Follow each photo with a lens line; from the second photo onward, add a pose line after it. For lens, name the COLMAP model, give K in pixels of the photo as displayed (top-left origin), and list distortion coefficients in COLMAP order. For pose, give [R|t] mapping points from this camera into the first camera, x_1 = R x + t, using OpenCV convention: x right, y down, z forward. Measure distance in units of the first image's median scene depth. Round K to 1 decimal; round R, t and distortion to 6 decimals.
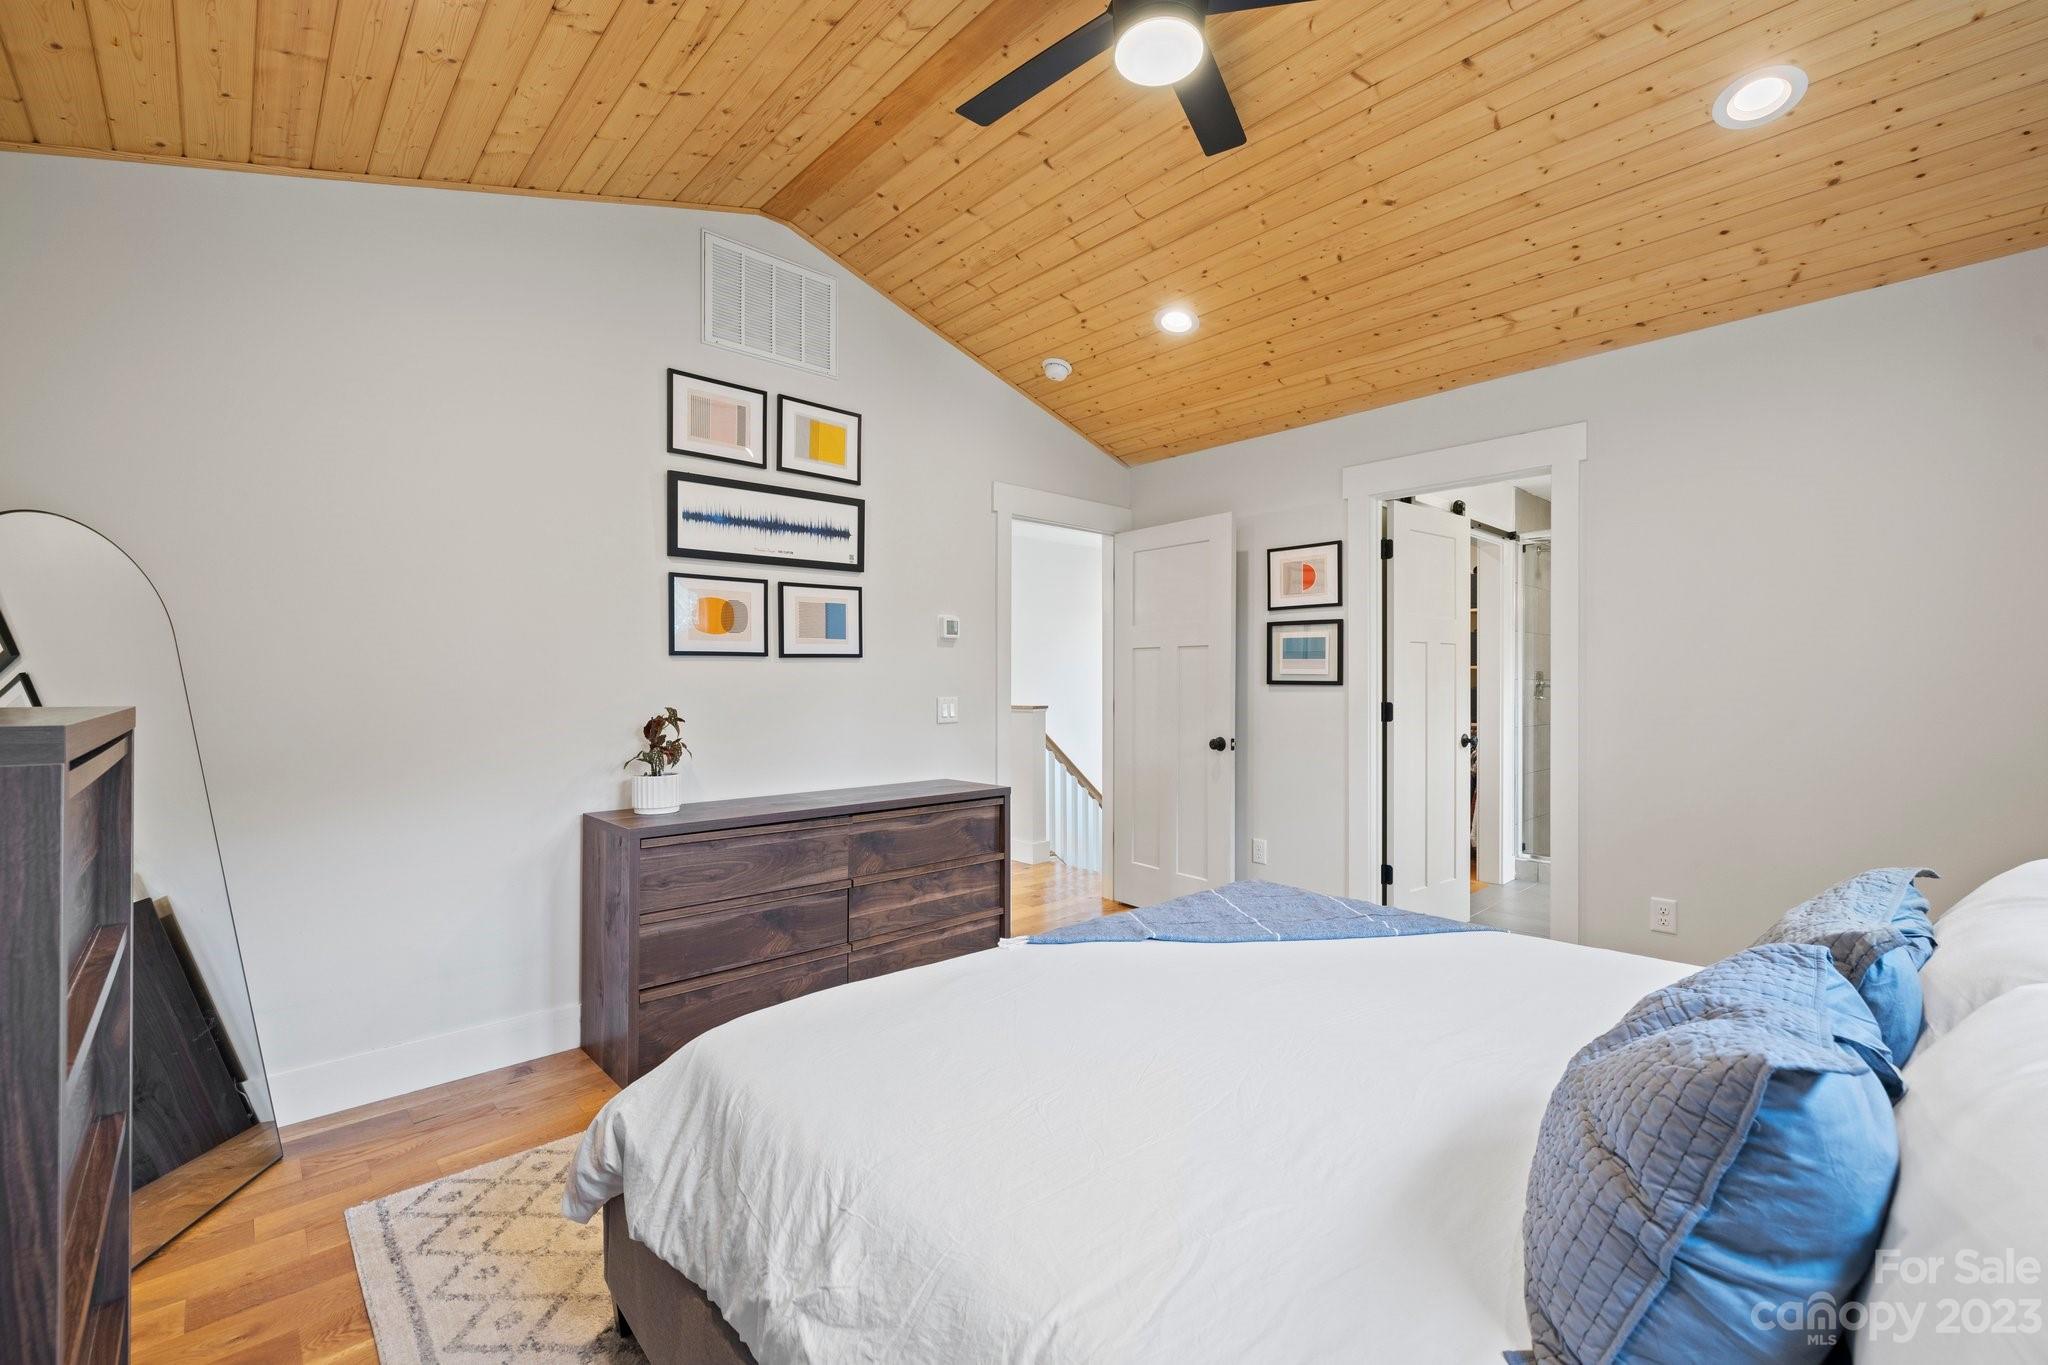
lens RADIAL K [[861.0, 0, 1024.0], [0, 861.0, 682.5], [0, 0, 1]] dist [-0.000260, 0.000301]
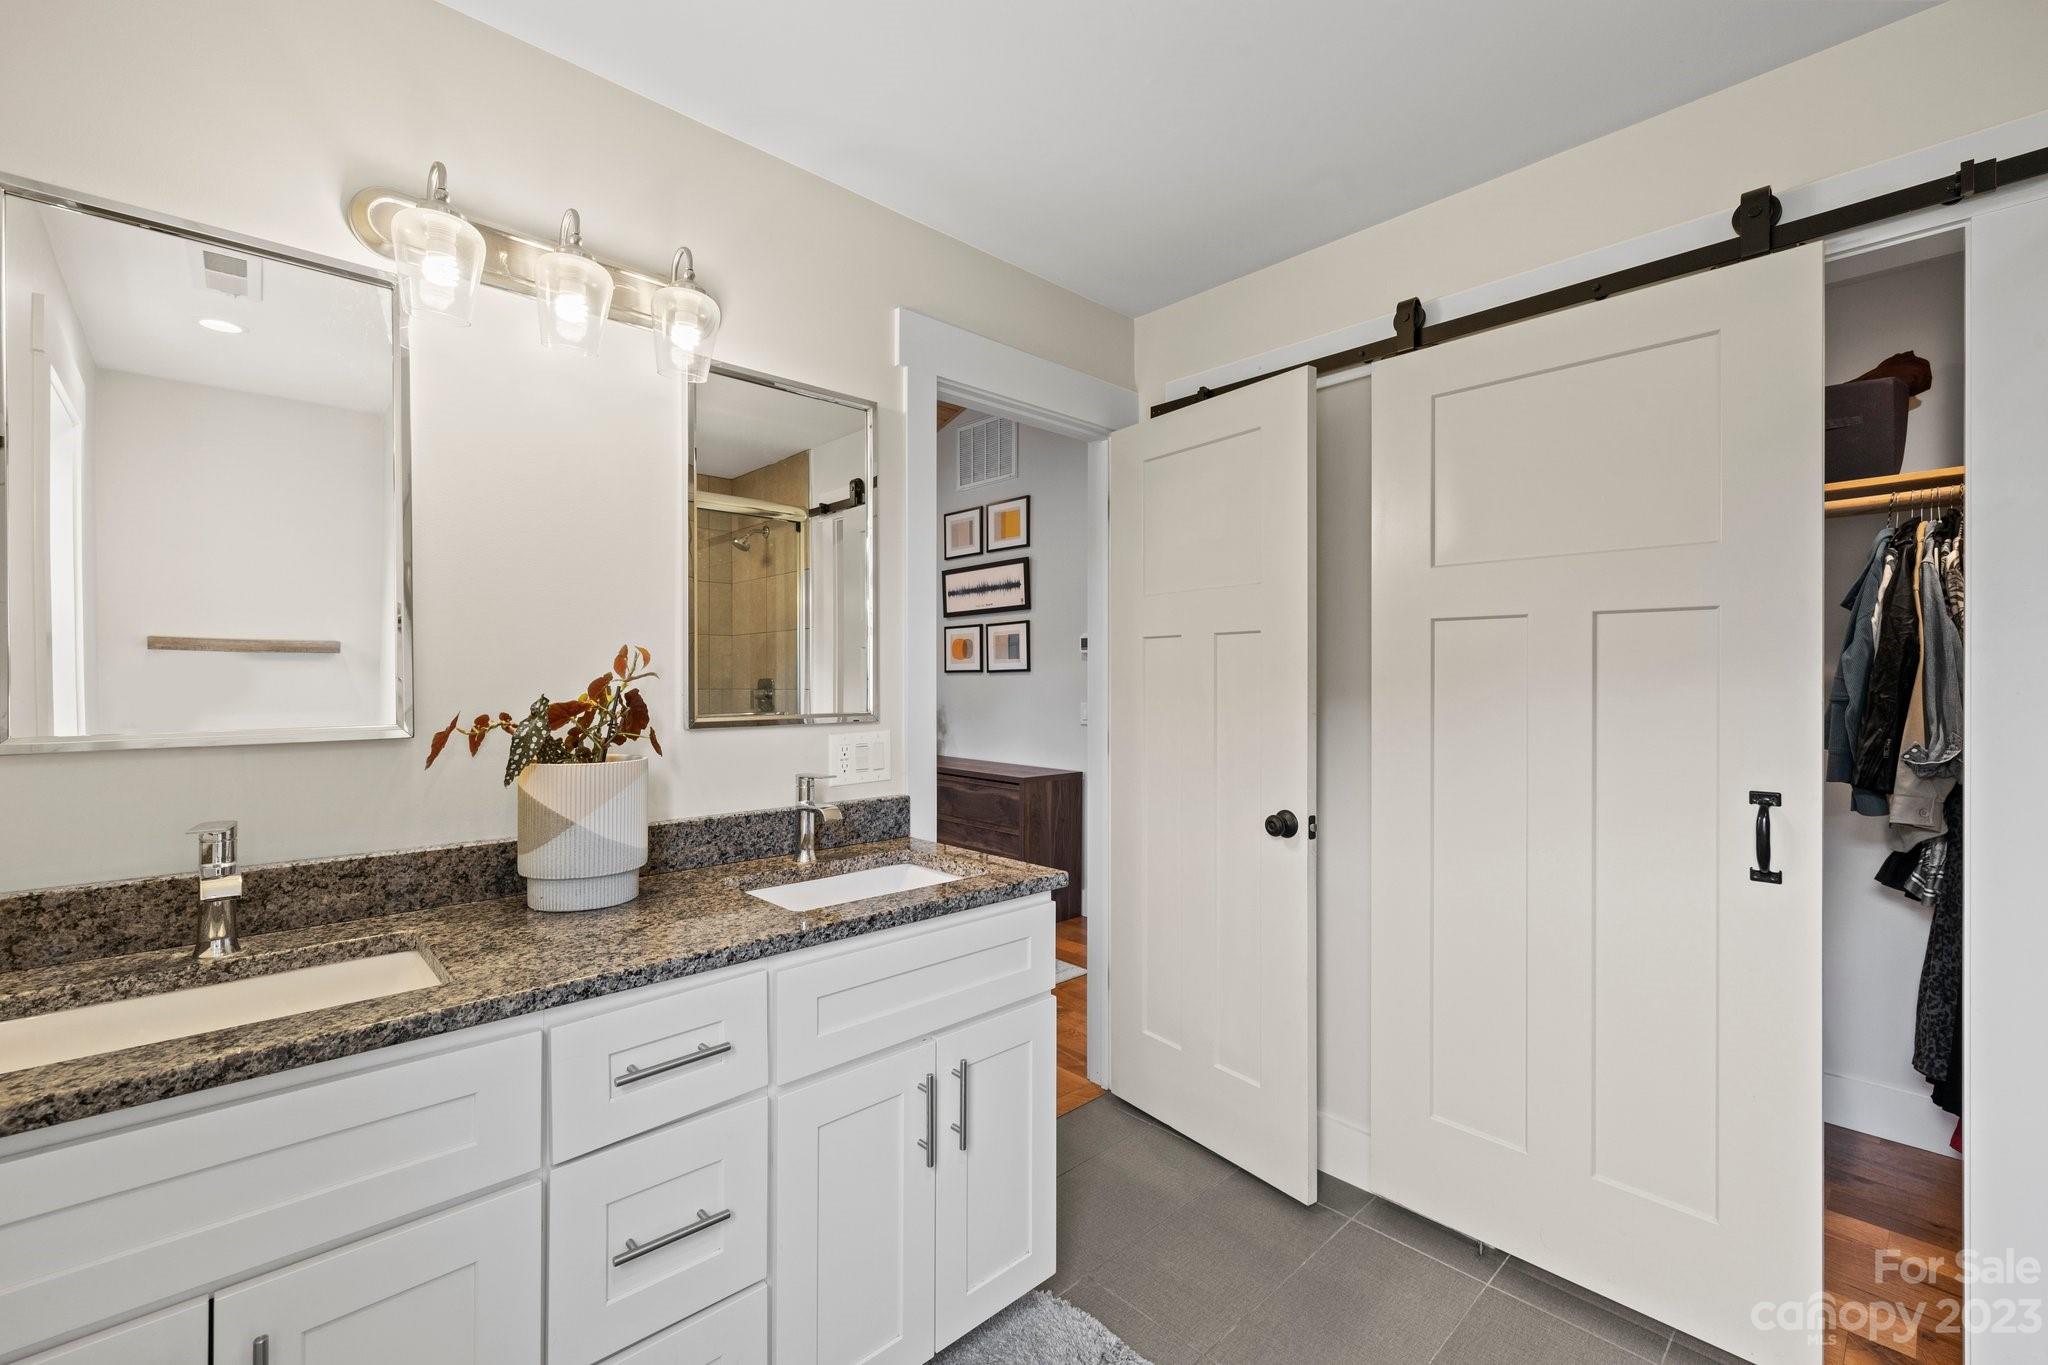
lens RADIAL K [[861.0, 0, 1024.0], [0, 861.0, 682.5], [0, 0, 1]] dist [-0.000260, 0.000301]
pose [[0.005574, 0.003516, -0.999978, 1.230833], [-0.007381, 0.999967, 0.003475, -0.017203], [0.999957, 0.007361, 0.005600, 1.024698]]
